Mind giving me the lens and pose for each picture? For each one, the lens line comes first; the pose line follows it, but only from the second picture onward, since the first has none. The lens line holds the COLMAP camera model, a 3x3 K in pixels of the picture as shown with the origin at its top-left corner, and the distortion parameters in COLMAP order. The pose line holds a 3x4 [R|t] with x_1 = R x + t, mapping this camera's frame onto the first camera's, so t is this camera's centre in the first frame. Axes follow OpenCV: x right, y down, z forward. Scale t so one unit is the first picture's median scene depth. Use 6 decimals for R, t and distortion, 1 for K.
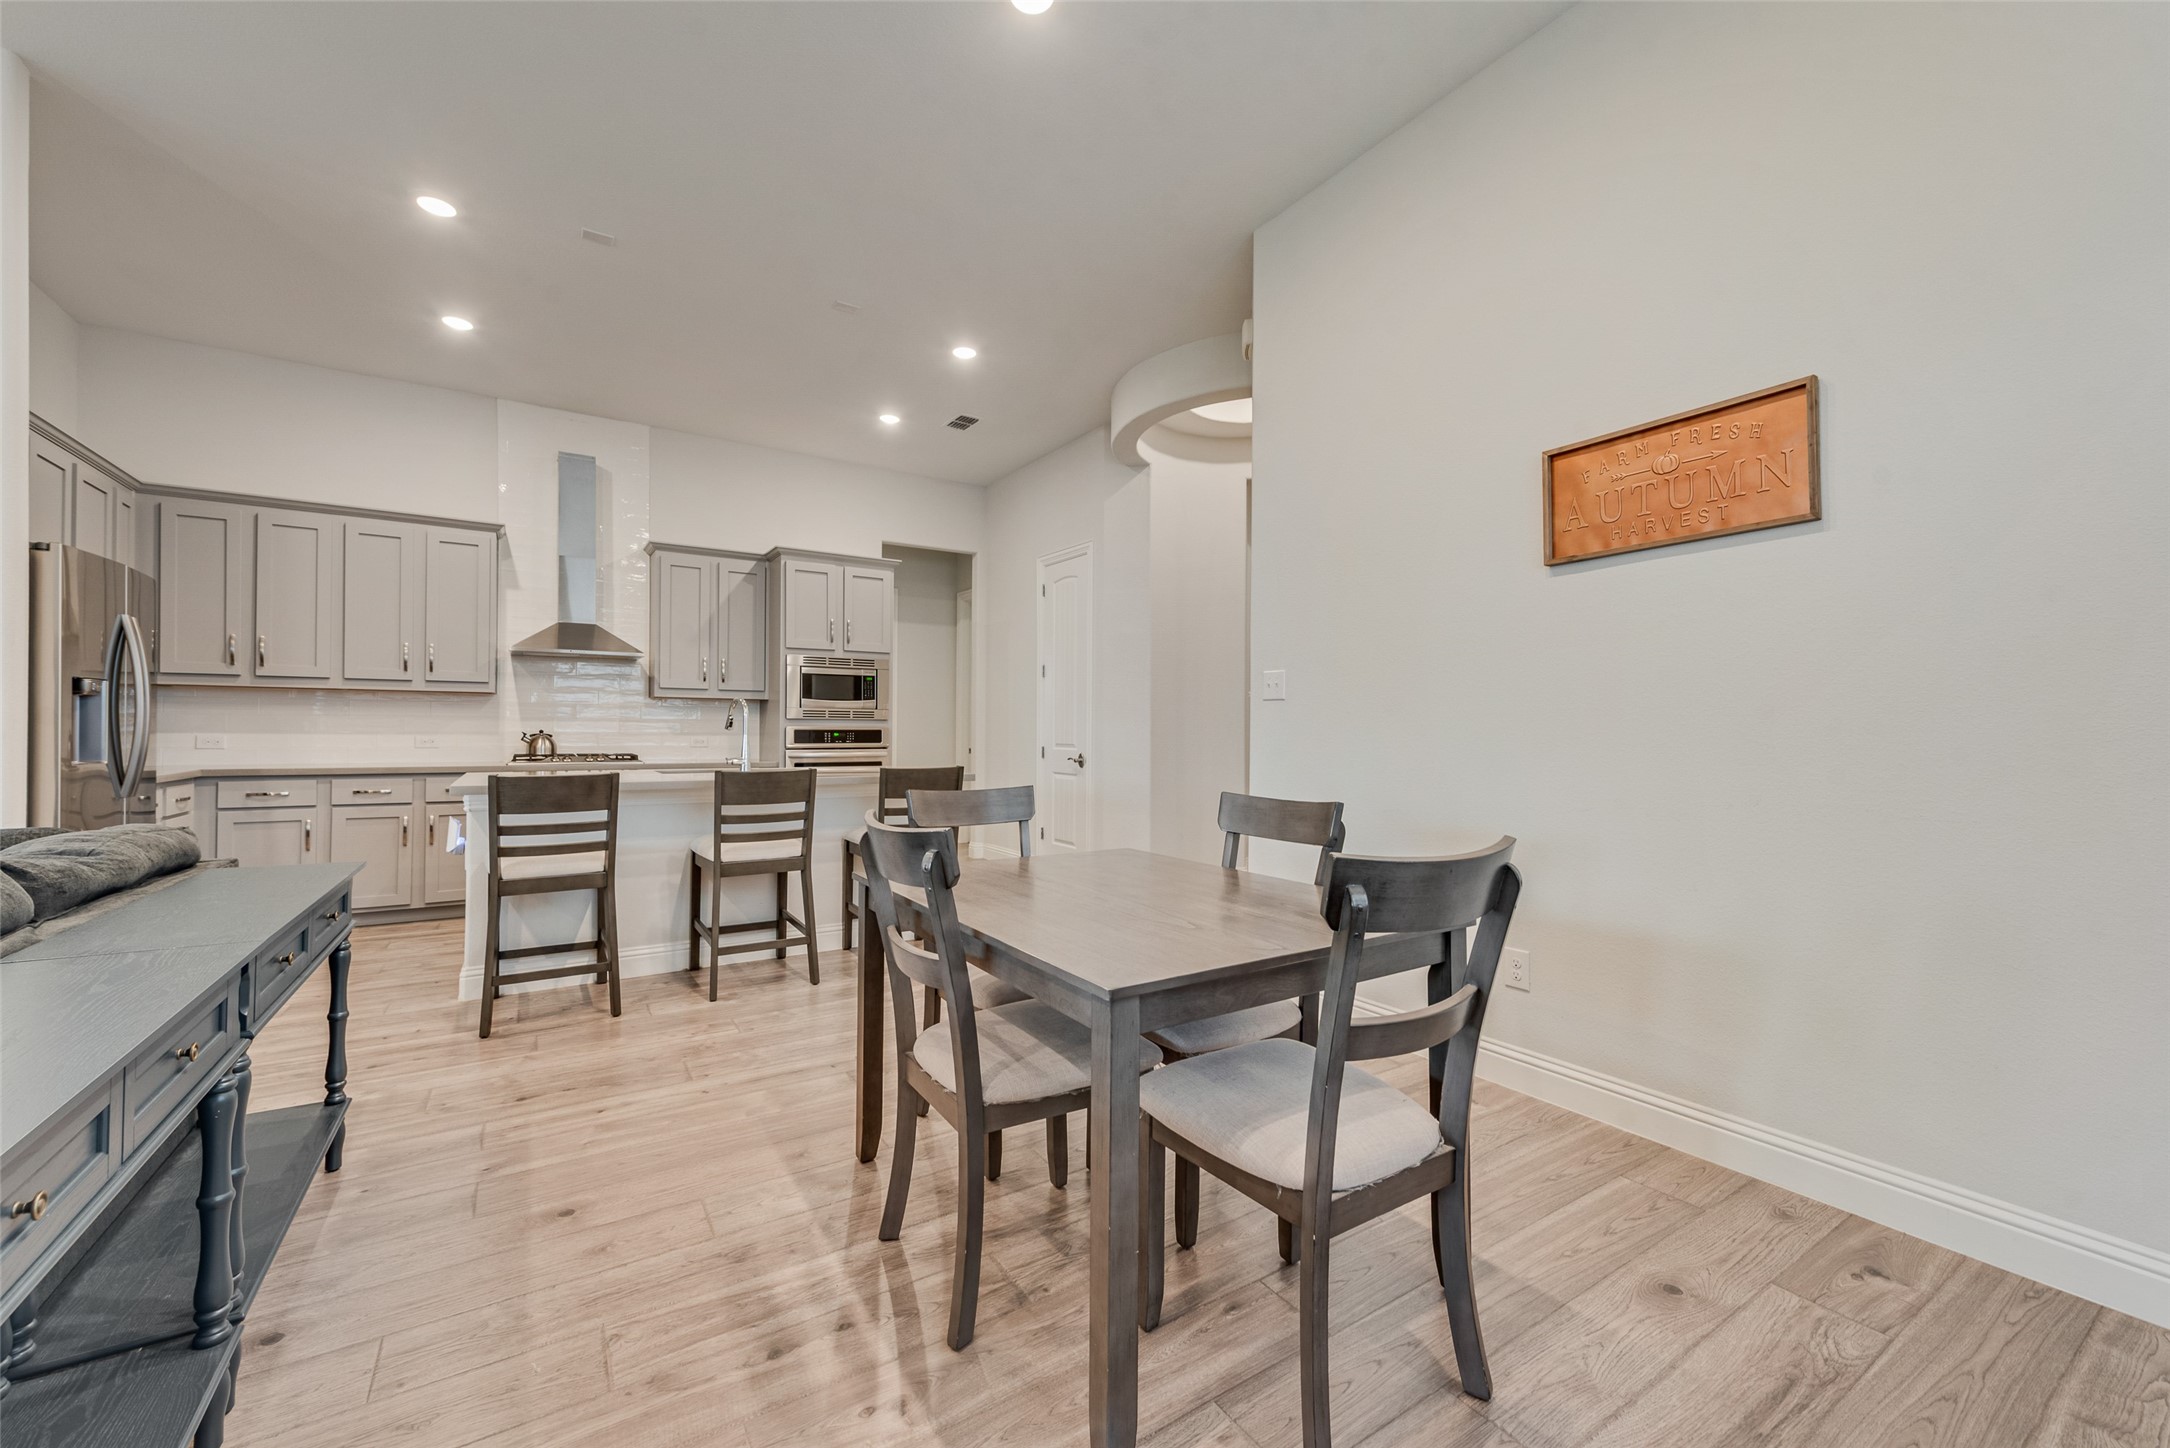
lens RADIAL K [[847.8, 0, 1076.2], [0, 847.8, 729.4], [0, 0, 1]] dist [0.014821, -0.004543]
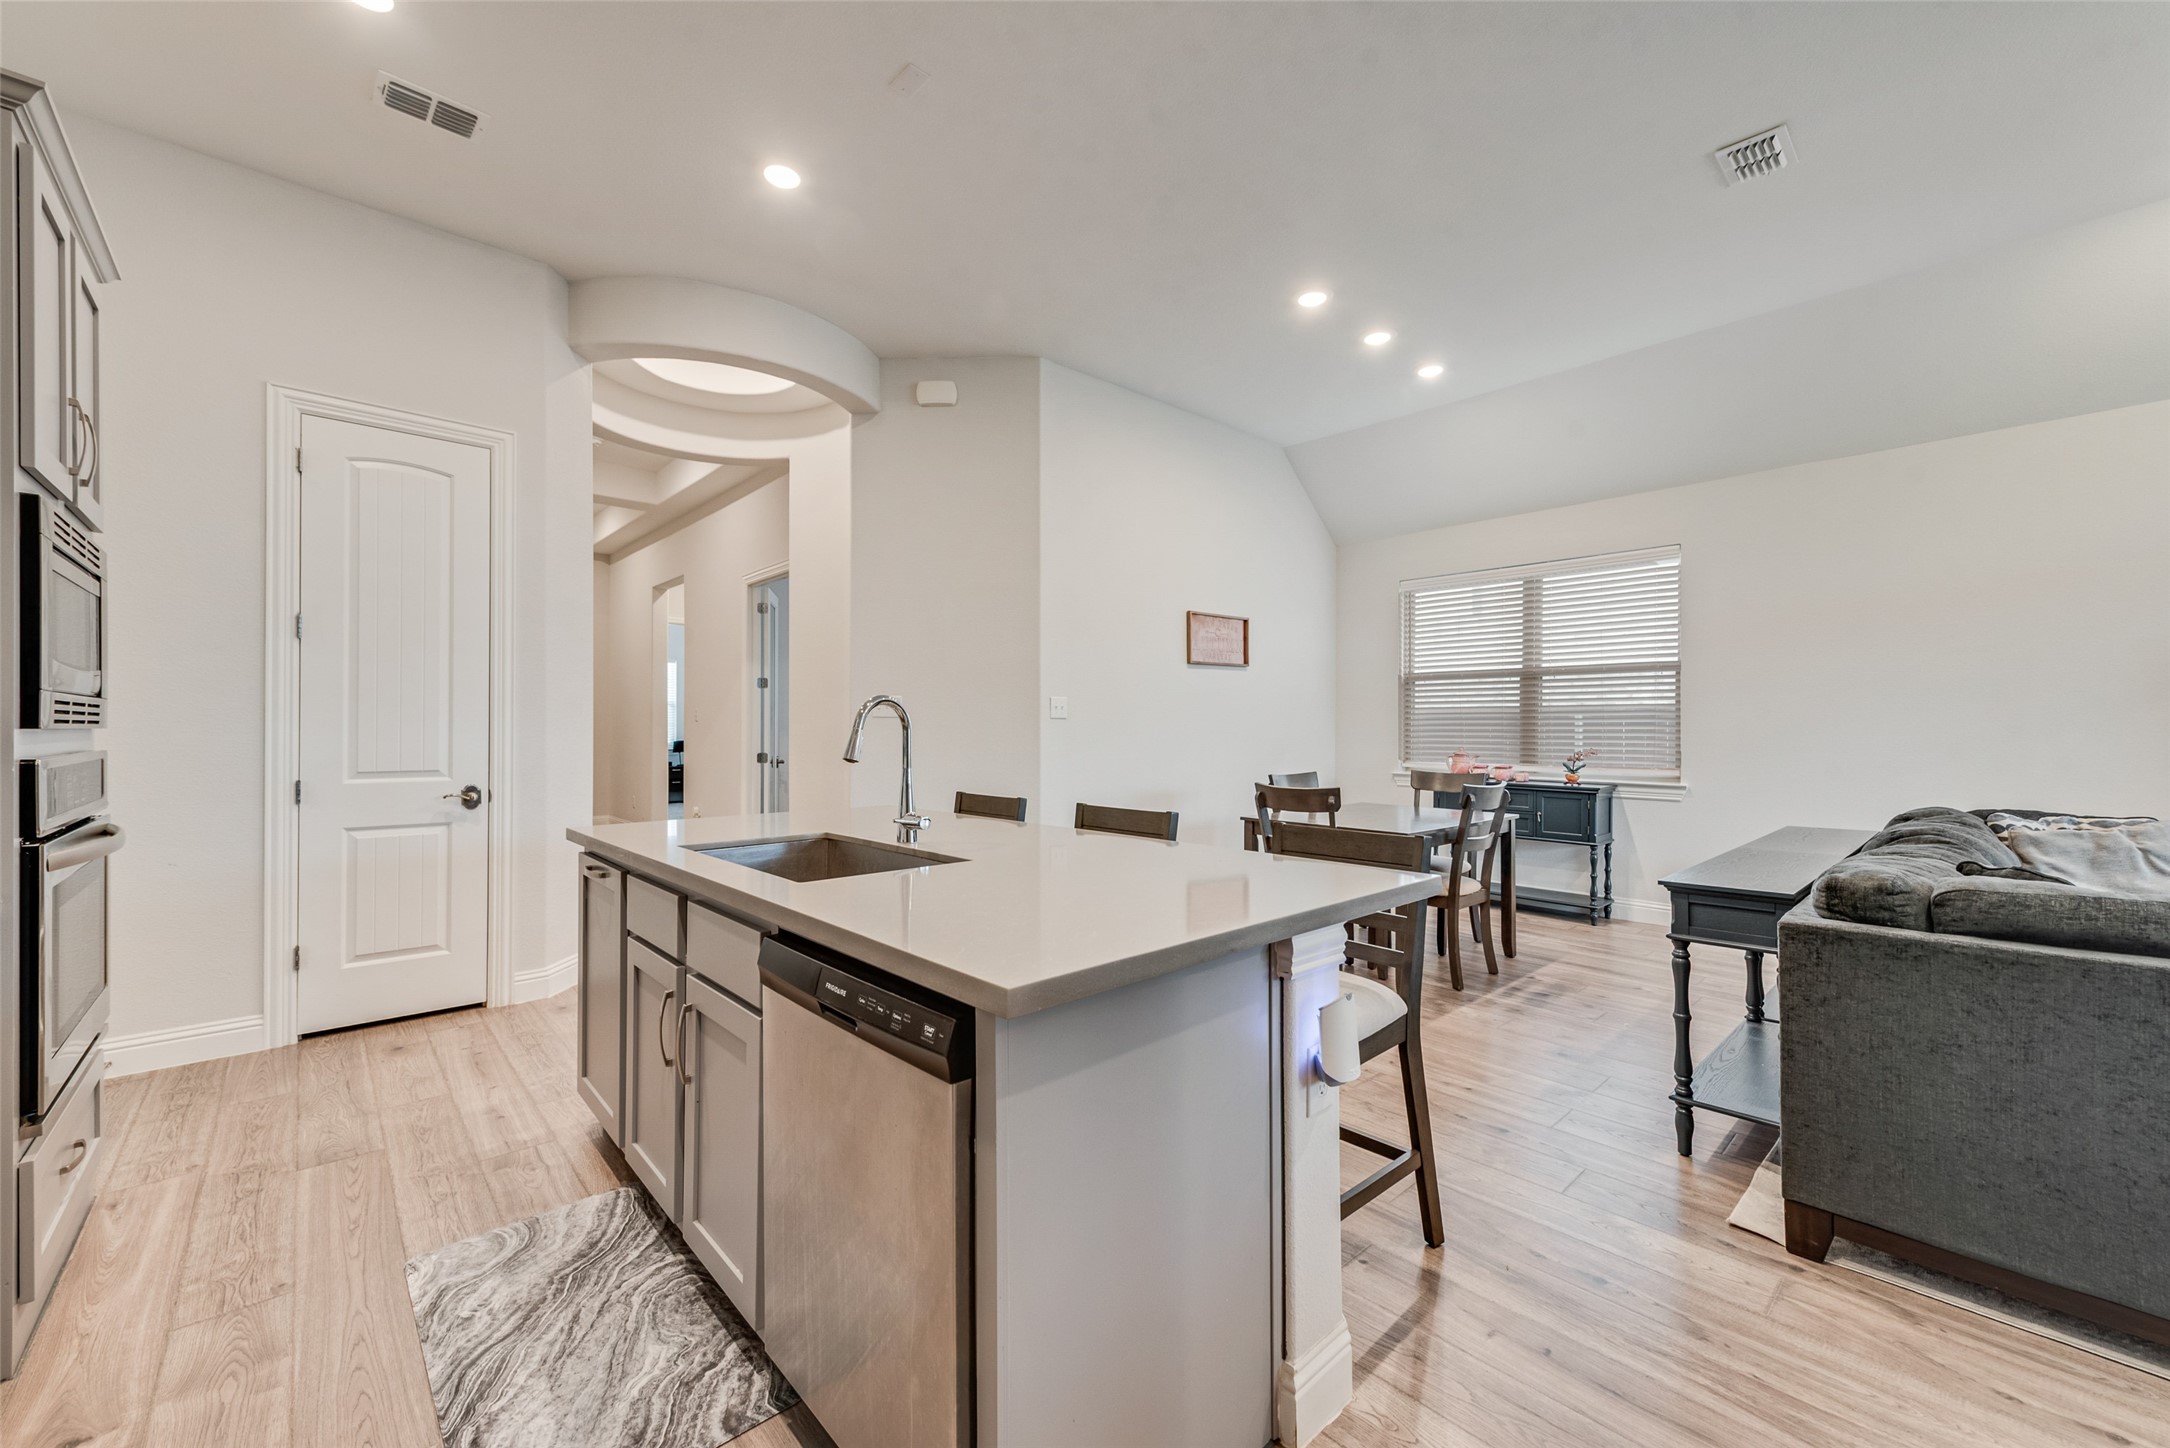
lens RADIAL K [[847.8, 0, 1075.4], [0, 847.8, 726.5], [0, 0, 1]] dist [0.014821, -0.004543]
pose [[-0.165915, -0.002826, 0.986136, -0.828181], [-0.002633, 0.999994, 0.002423, -0.018948], [-0.986136, -0.002195, -0.165922, 0.888723]]
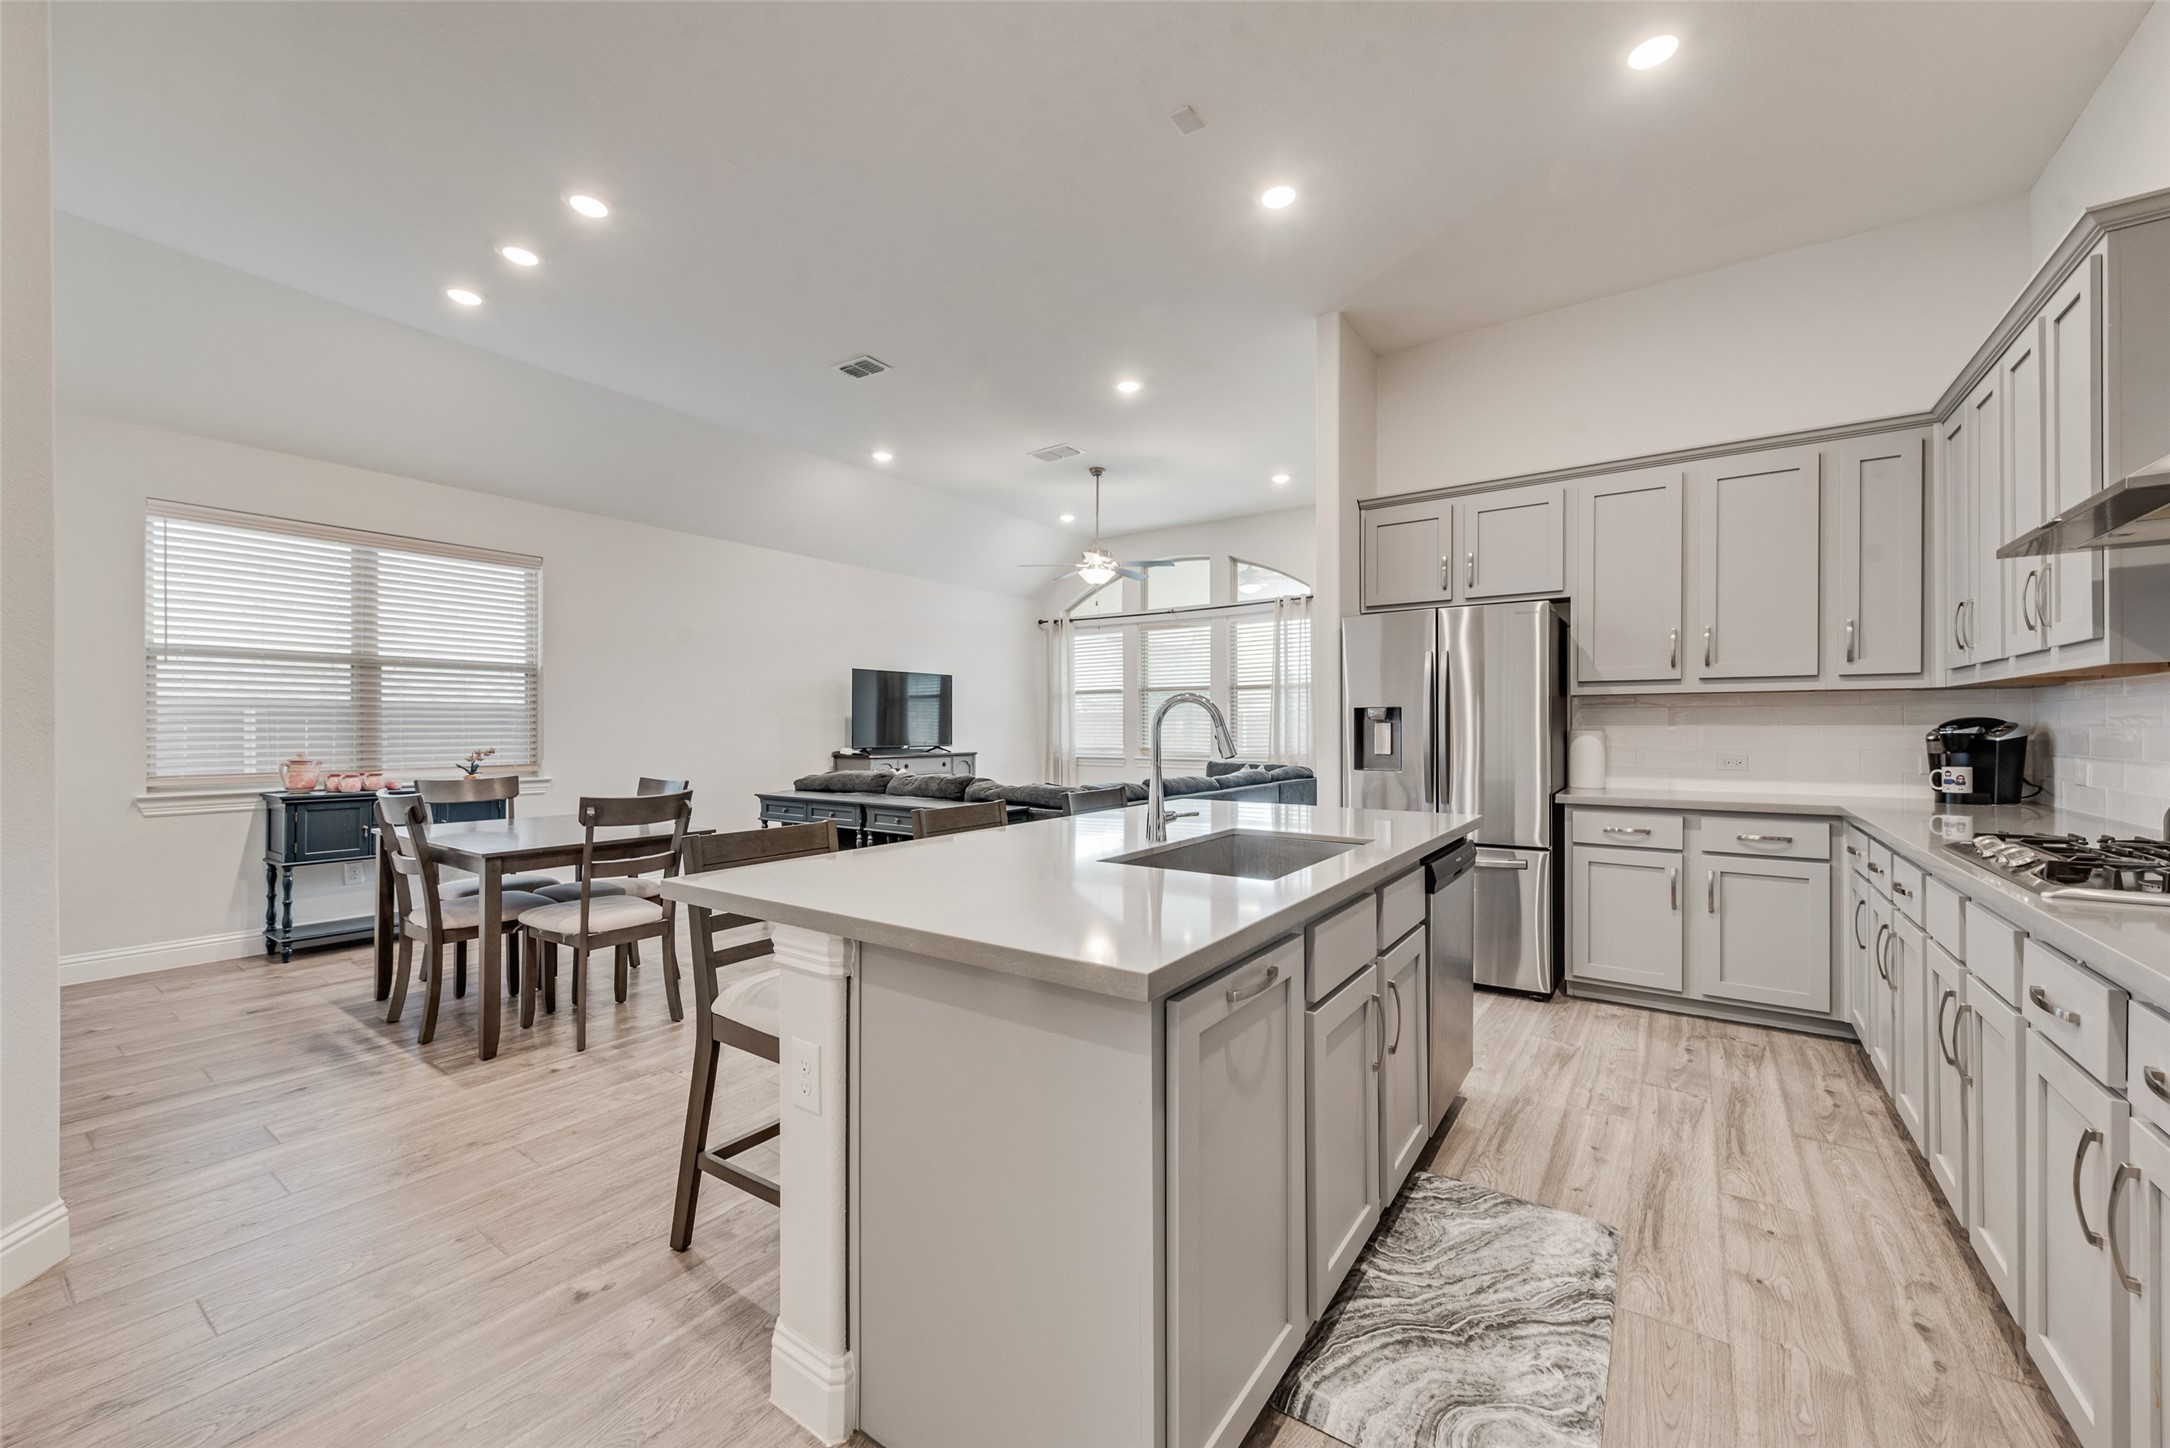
lens RADIAL K [[847.8, 0, 1075.0], [0, 847.8, 729.1], [0, 0, 1]] dist [0.014821, -0.004543]
pose [[-0.928459, -0.003735, -0.371416, -0.138553], [-0.003664, 0.999993, -0.000898, -0.014067], [0.371417, 0.000527, -0.928466, 1.314986]]
